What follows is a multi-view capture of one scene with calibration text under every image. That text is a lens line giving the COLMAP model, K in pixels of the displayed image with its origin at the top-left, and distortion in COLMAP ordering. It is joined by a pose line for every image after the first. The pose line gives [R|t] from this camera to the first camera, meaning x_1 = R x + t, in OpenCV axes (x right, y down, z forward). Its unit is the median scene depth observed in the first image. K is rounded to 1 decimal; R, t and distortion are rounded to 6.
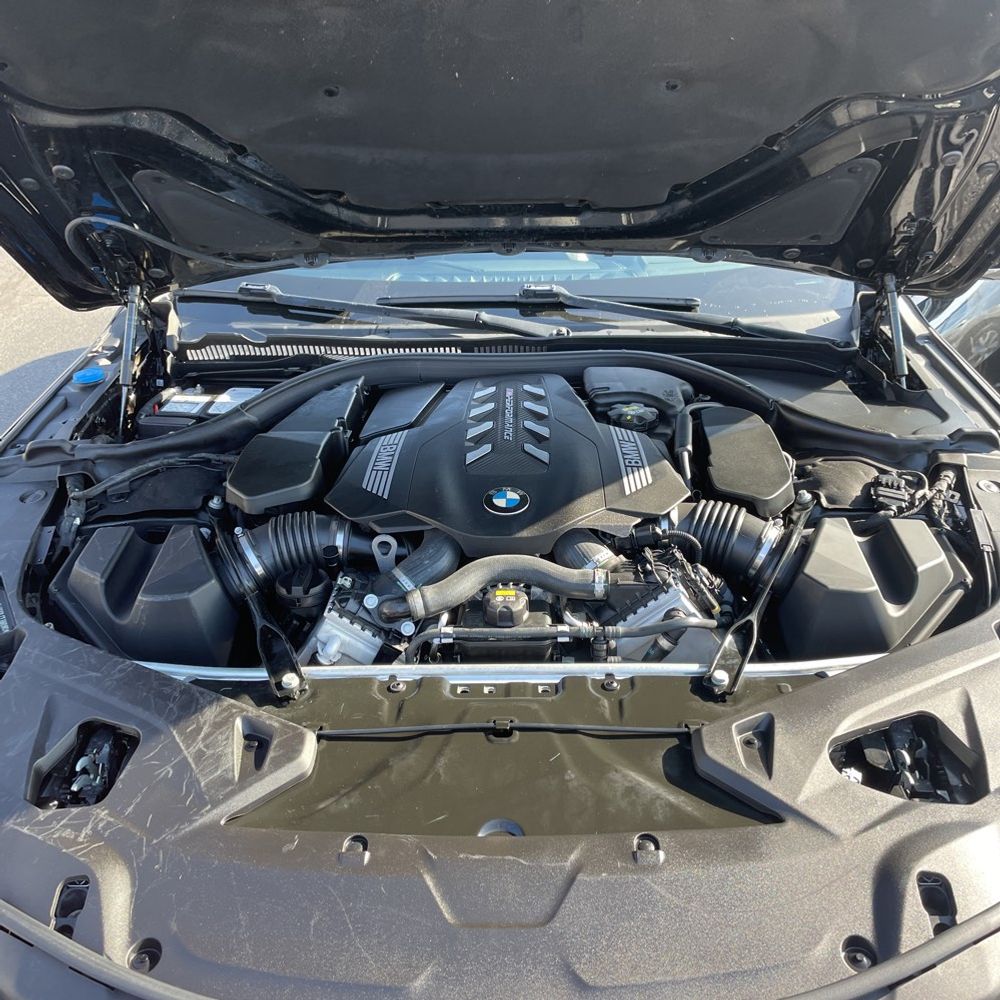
lens RADIAL K [[1000.0, 0, 500.0], [0, 1000.0, 500.0], [0, 0, 1]] dist [0.079024, -0.102002]
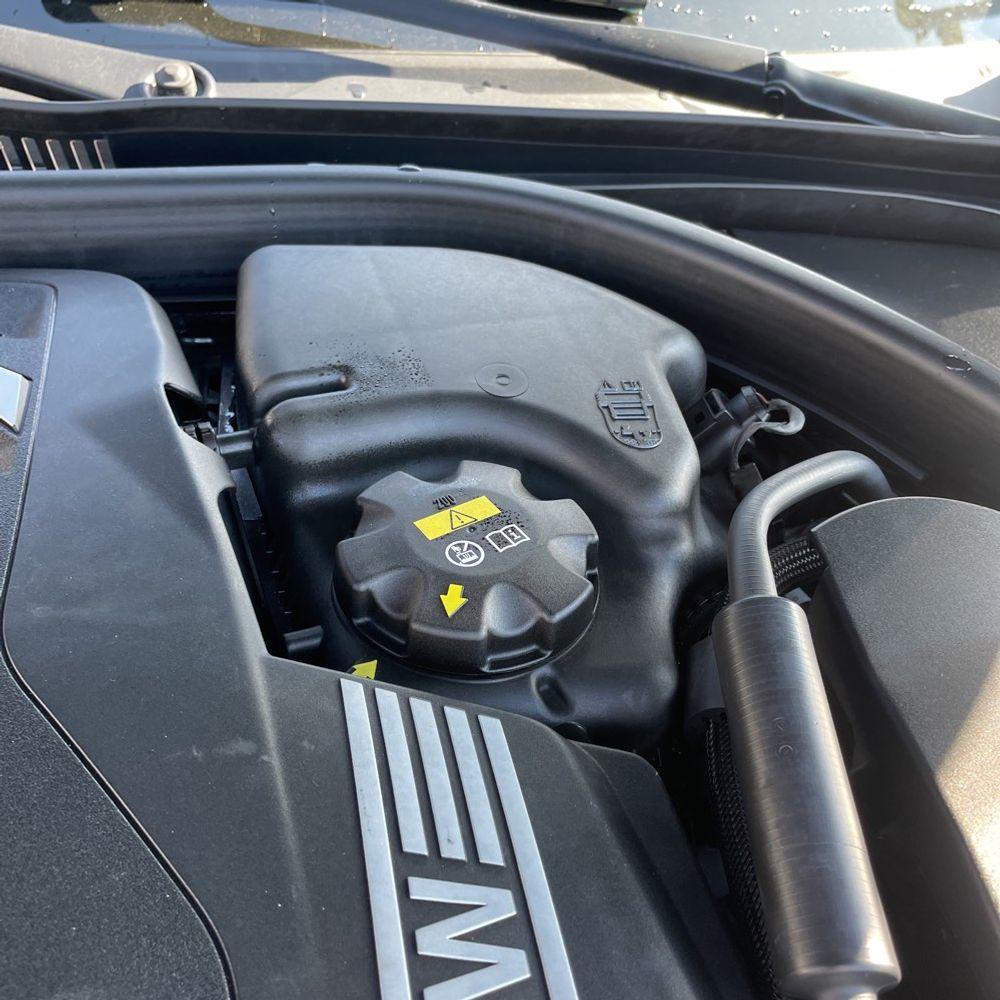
lens RADIAL K [[999.4, 0, 515.1], [0, 999.4, 480.6], [0, 0, 1]] dist [0.085760, -0.109324]
pose [[0.975059, -0.055370, 0.214929, 0.089097], [0.008584, 0.977065, 0.212770, -0.124629], [-0.221781, -0.205619, 0.953171, 0.725576]]
